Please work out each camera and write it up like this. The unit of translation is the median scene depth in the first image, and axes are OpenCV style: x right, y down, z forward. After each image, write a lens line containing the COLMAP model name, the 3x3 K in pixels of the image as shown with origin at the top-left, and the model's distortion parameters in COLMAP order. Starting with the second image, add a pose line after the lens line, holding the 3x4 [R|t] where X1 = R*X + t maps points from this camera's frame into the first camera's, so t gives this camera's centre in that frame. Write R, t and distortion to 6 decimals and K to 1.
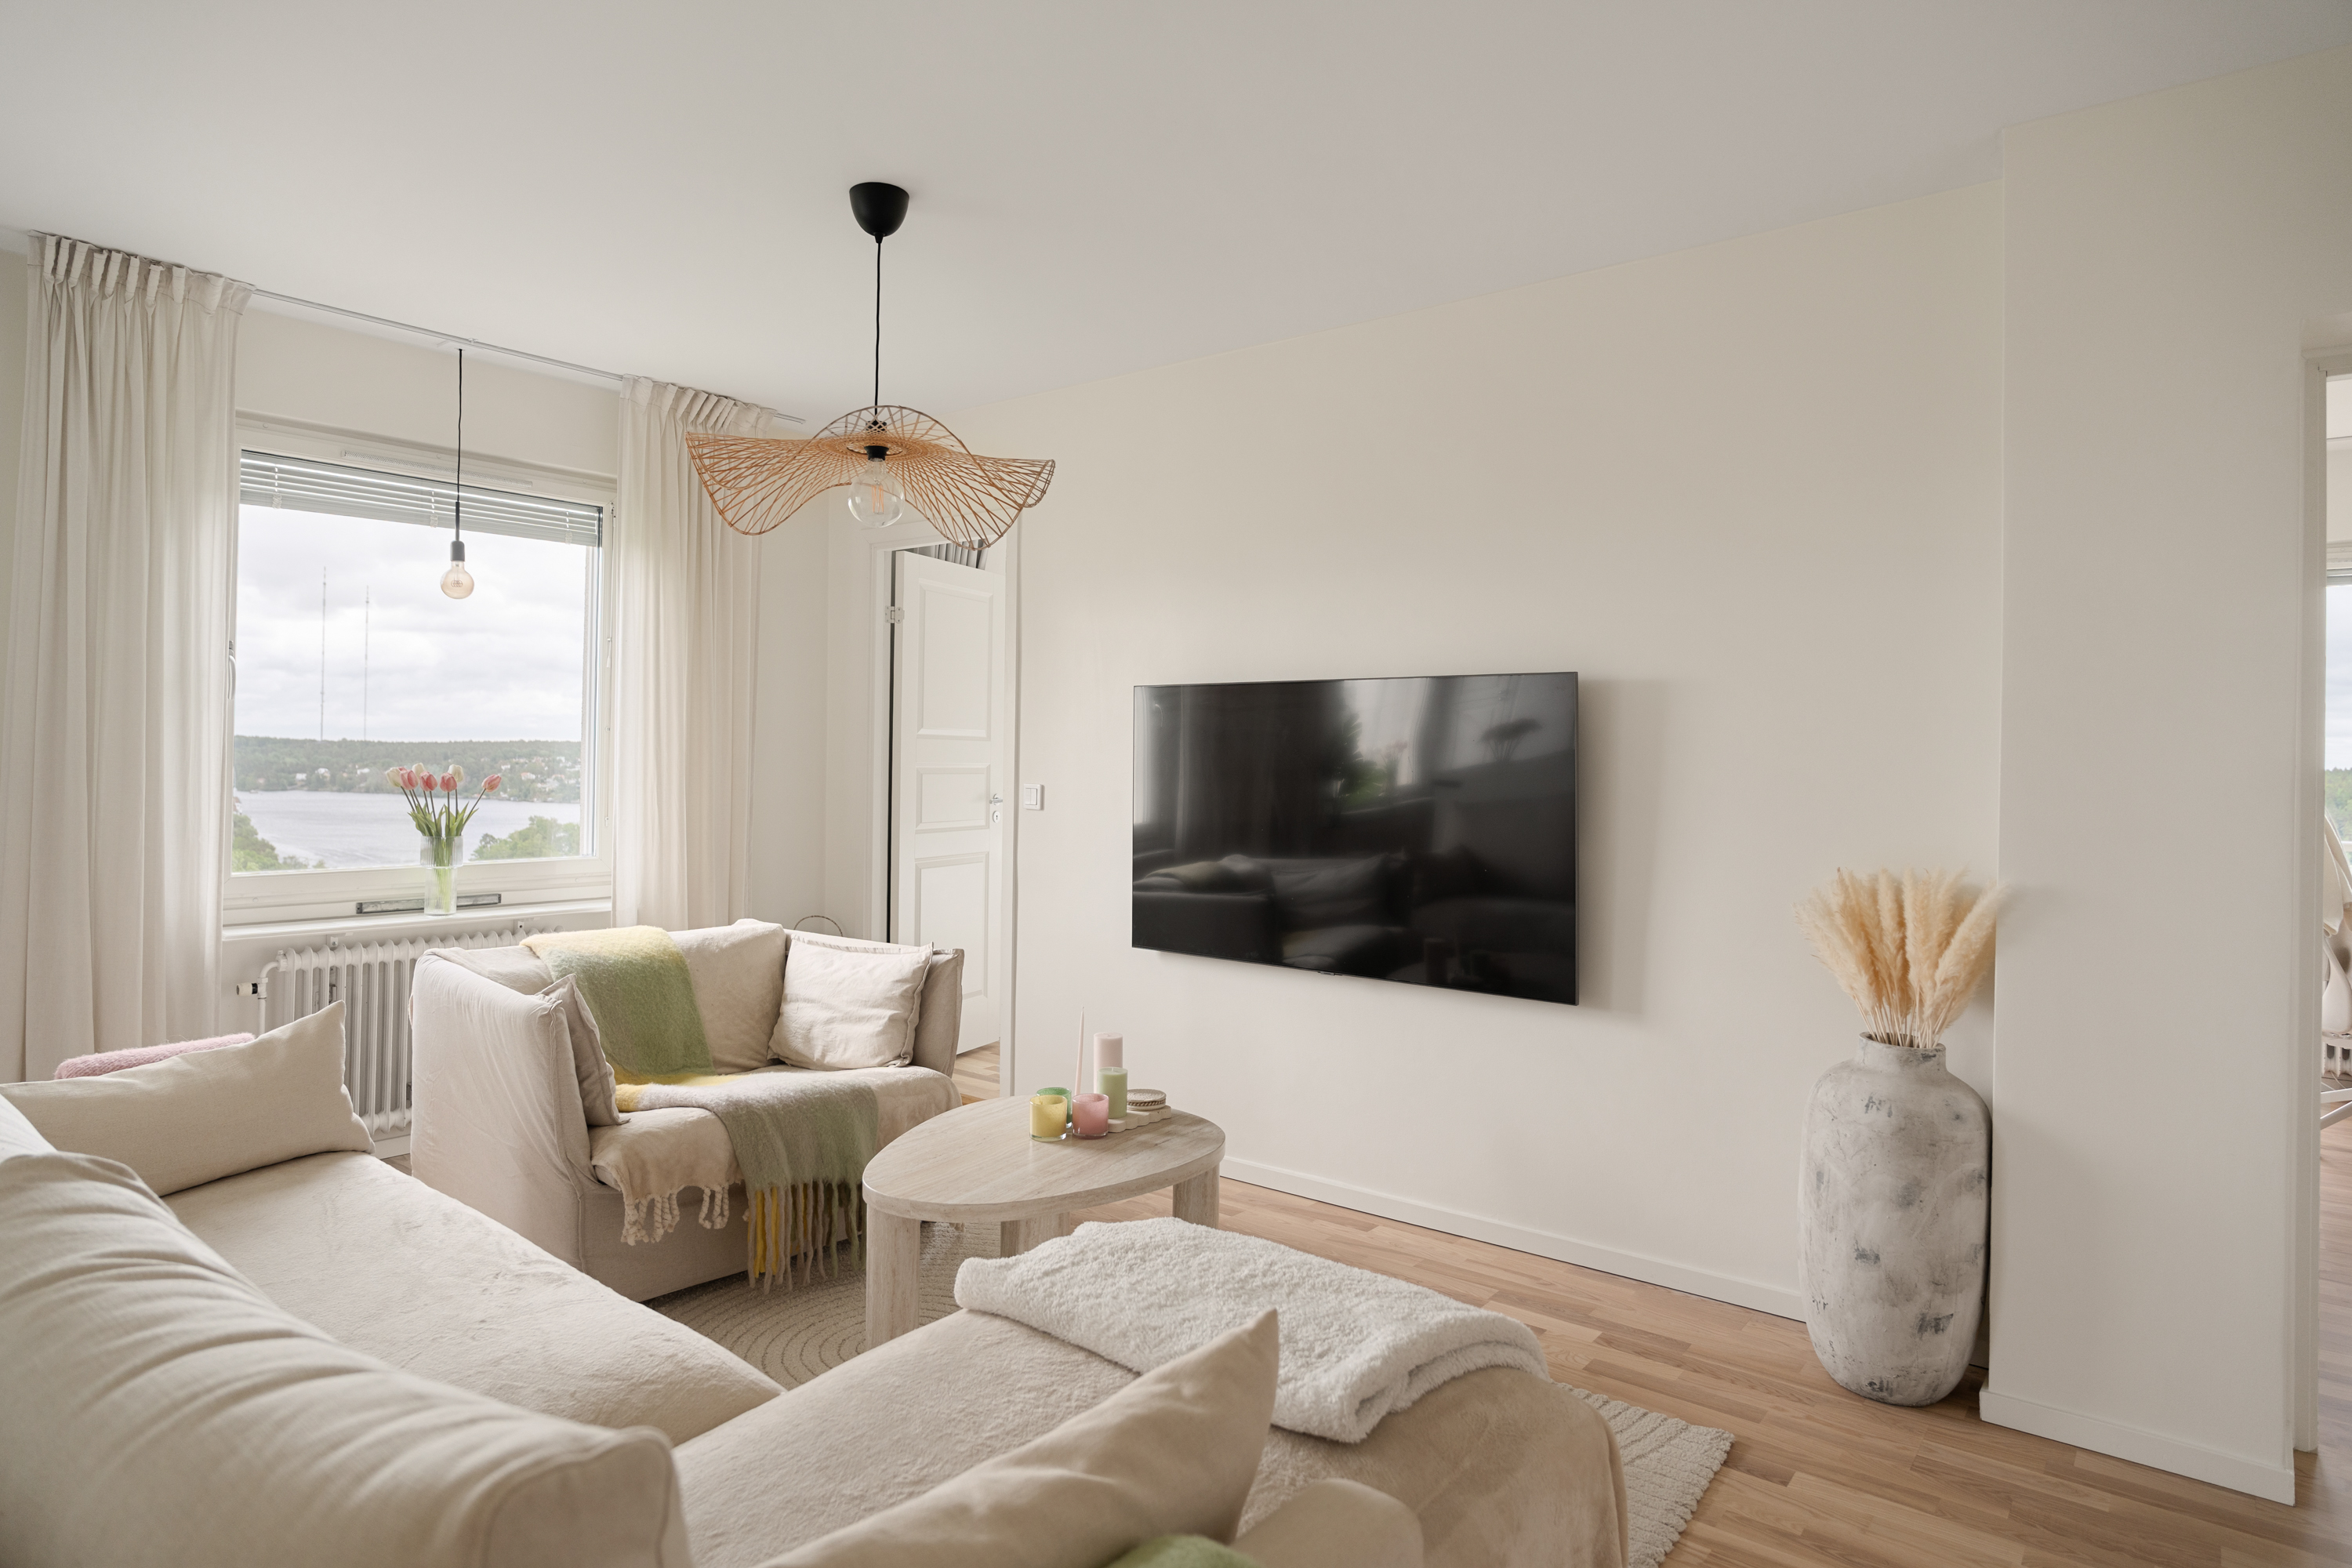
lens RADIAL K [[1338.2, 0, 1177.9], [0, 1338.2, 766.7], [0, 0, 1]] dist [0.004495, -0.000391]
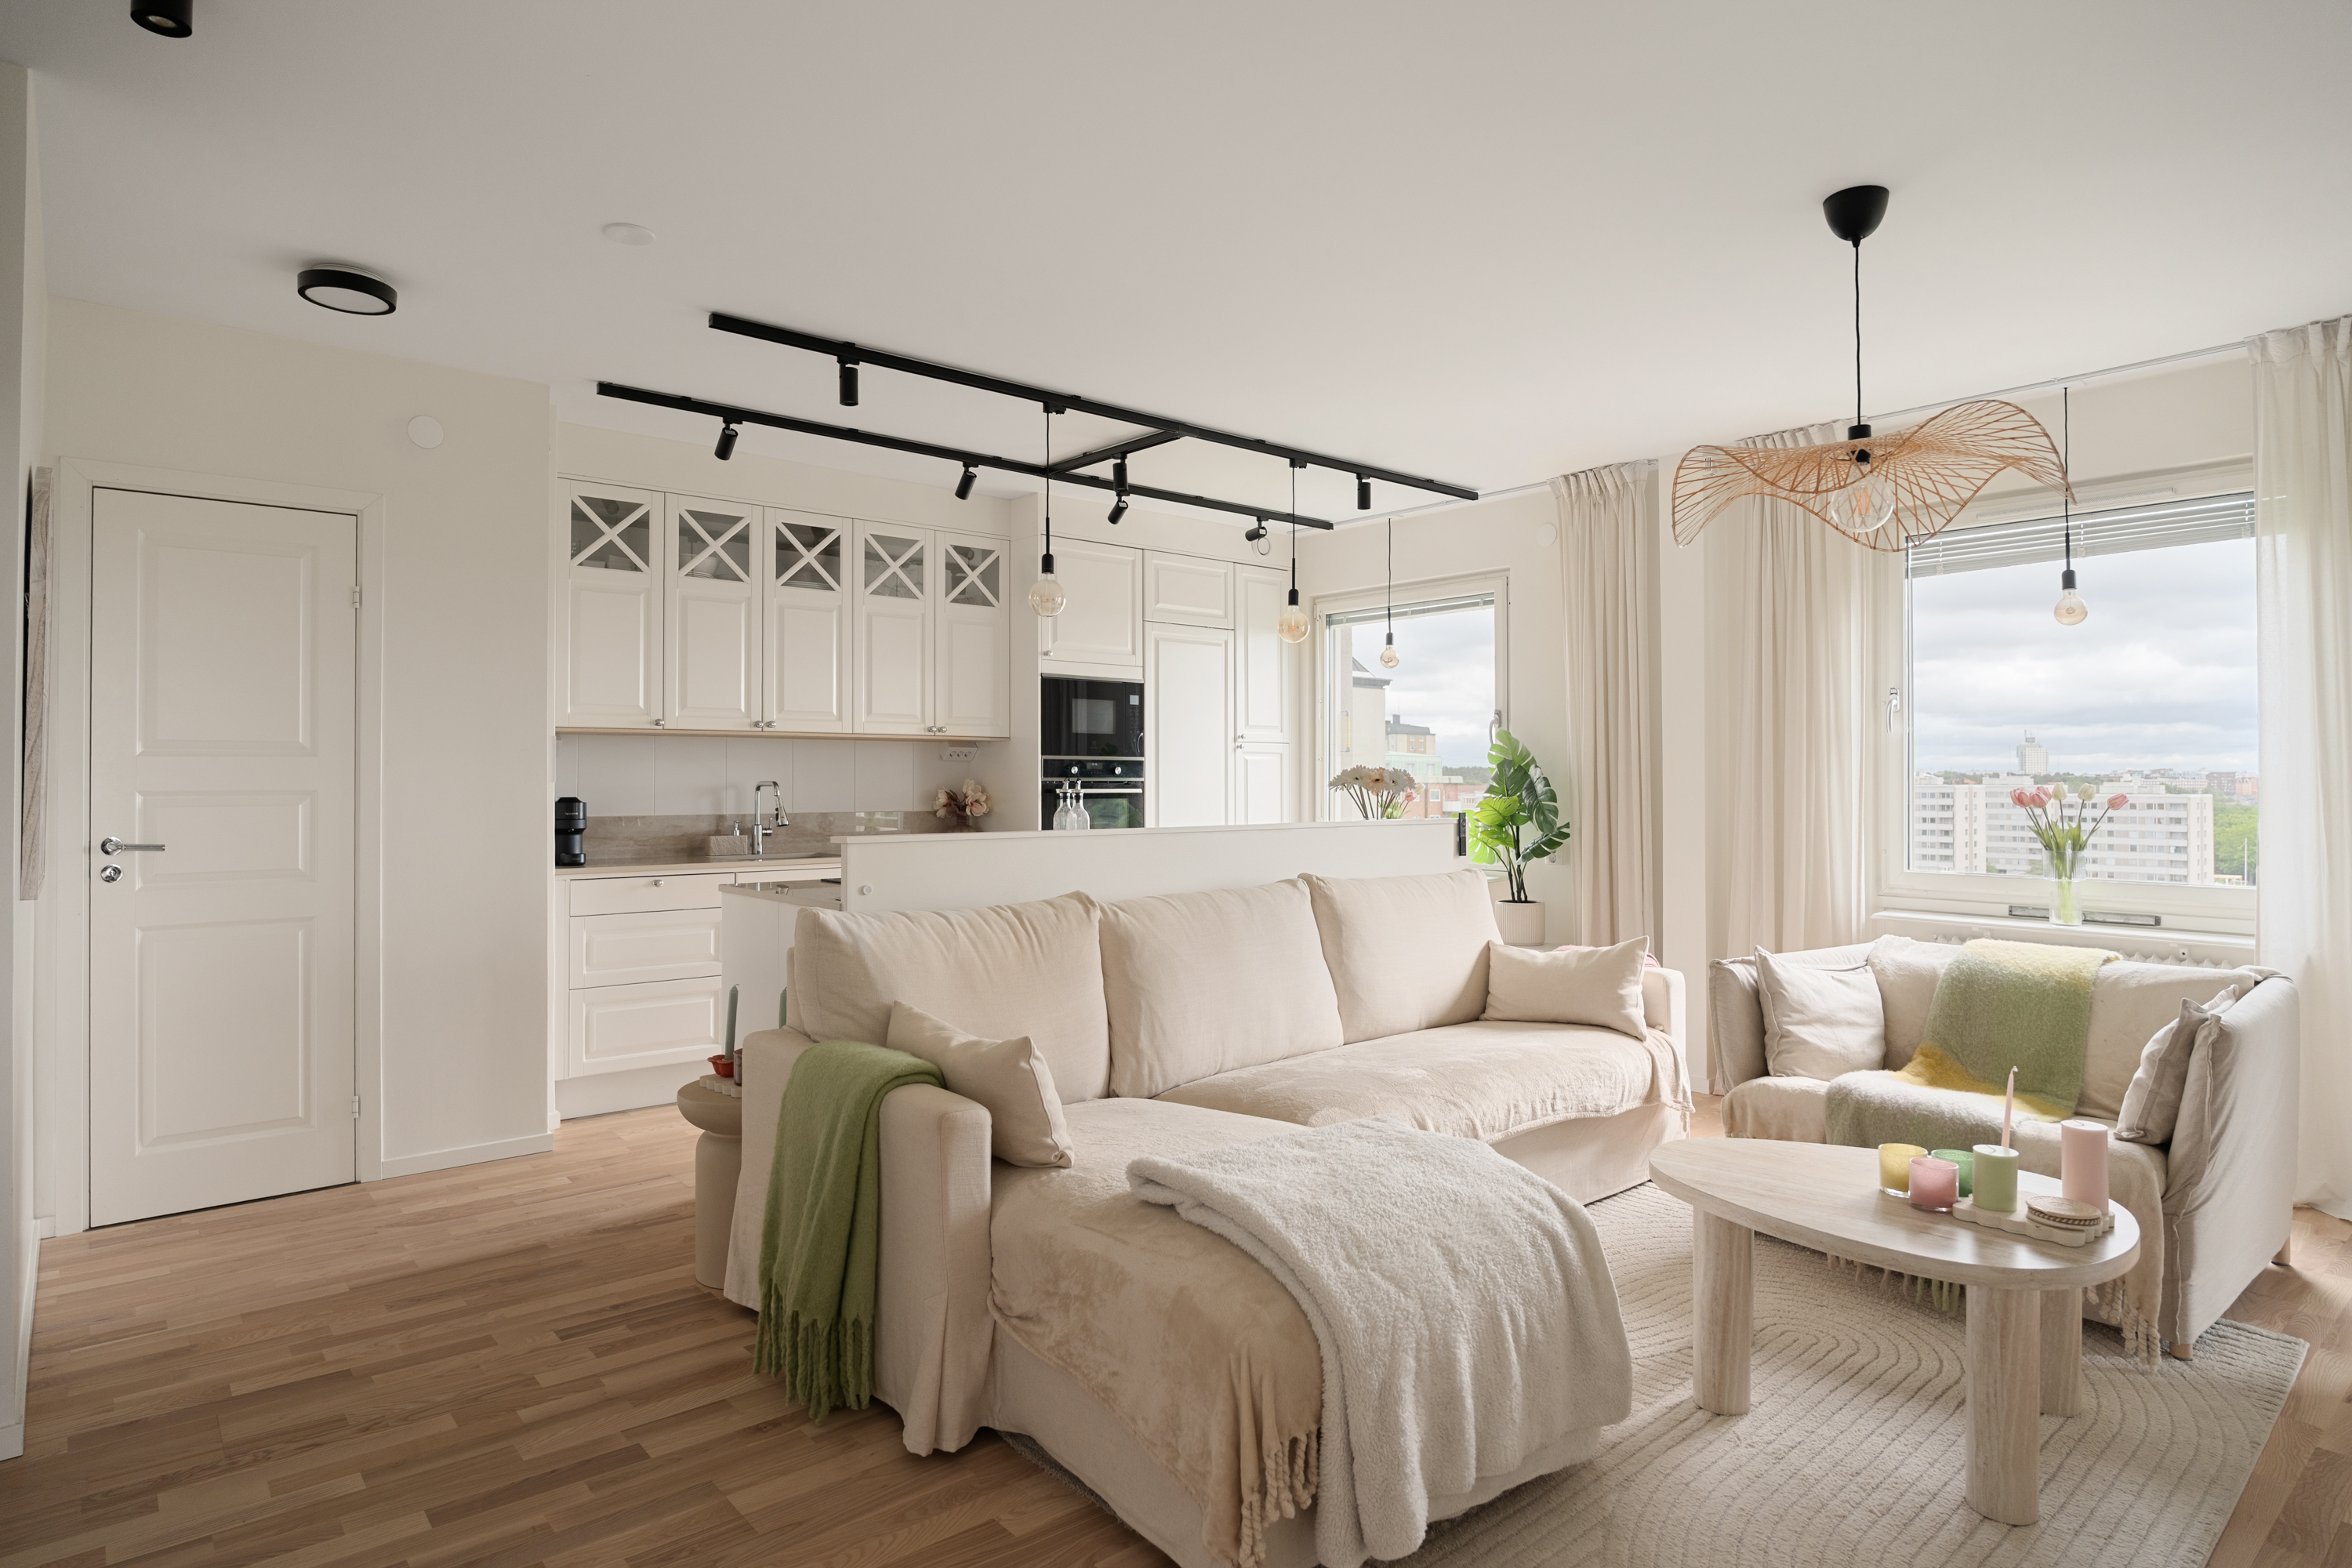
lens RADIAL K [[1338.2, 0, 1177.5], [0, 1338.2, 790.2], [0, 0, 1]] dist [0.004495, -0.000391]
pose [[-0.189656, -0.007612, -0.981821, 0.625751], [-0.016067, 0.999860, -0.004648, 0.020318], [0.981719, 0.014893, -0.189752, 0.516210]]
